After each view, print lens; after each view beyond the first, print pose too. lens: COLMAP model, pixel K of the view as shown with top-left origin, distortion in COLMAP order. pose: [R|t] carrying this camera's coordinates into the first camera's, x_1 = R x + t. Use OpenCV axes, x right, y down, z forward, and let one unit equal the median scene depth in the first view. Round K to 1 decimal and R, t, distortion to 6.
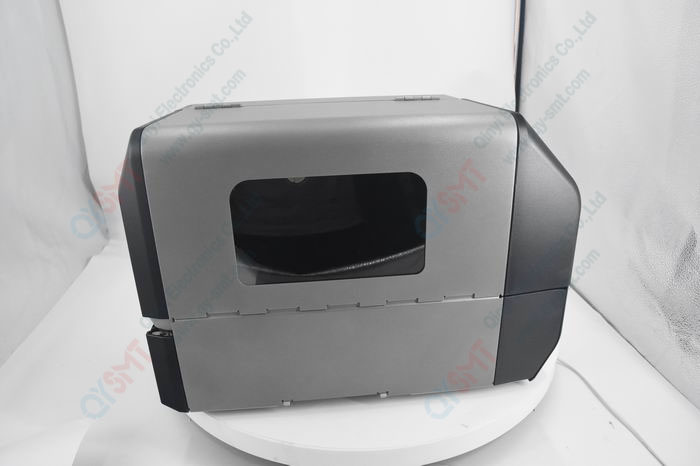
lens RADIAL K [[466.8, 0, 344.4], [0, 466.8, 236.1], [0, 0, 1]] dist [-0.080310, 0.003235]
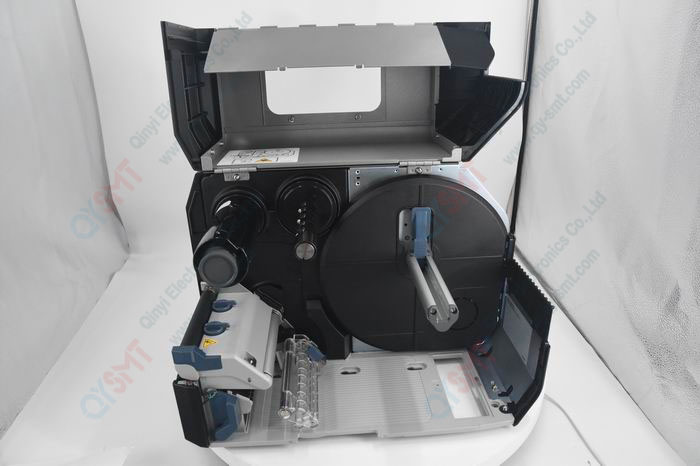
lens RADIAL K [[466.8, 0, 345.6], [0, 466.8, 236.8], [0, 0, 1]] dist [-0.080310, 0.003235]
pose [[0.999517, 0.021470, -0.022459, 0.007890], [-0.020570, 0.999005, 0.039579, -0.125740], [0.023287, -0.039098, 0.998964, -0.066642]]
